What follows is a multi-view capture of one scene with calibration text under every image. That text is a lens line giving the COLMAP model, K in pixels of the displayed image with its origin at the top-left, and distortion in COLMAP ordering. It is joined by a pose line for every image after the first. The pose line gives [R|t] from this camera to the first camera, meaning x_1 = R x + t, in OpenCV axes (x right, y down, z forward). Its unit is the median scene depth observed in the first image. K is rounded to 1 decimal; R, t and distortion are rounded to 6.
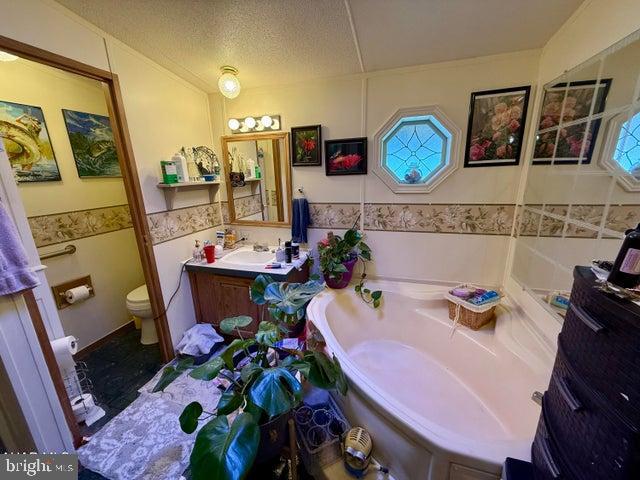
lens RADIAL K [[253.1, 0, 320.0], [0, 253.1, 239.9], [0, 0, 1]] dist [0.000186, 0.001052]
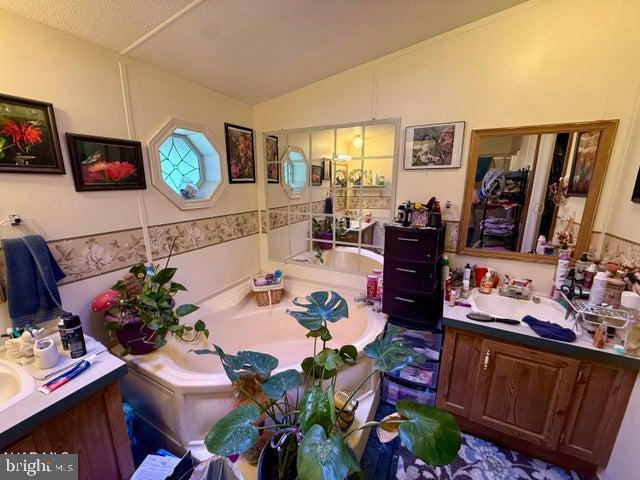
lens RADIAL K [[253.1, 0, 318.6], [0, 253.1, 239.3], [0, 0, 1]] dist [0.000186, 0.001052]
pose [[0.182891, -0.189802, 0.964638, -0.497311], [0.247725, 0.958425, 0.141612, -0.092084], [-0.951411, 0.213065, 0.222306, 0.360830]]
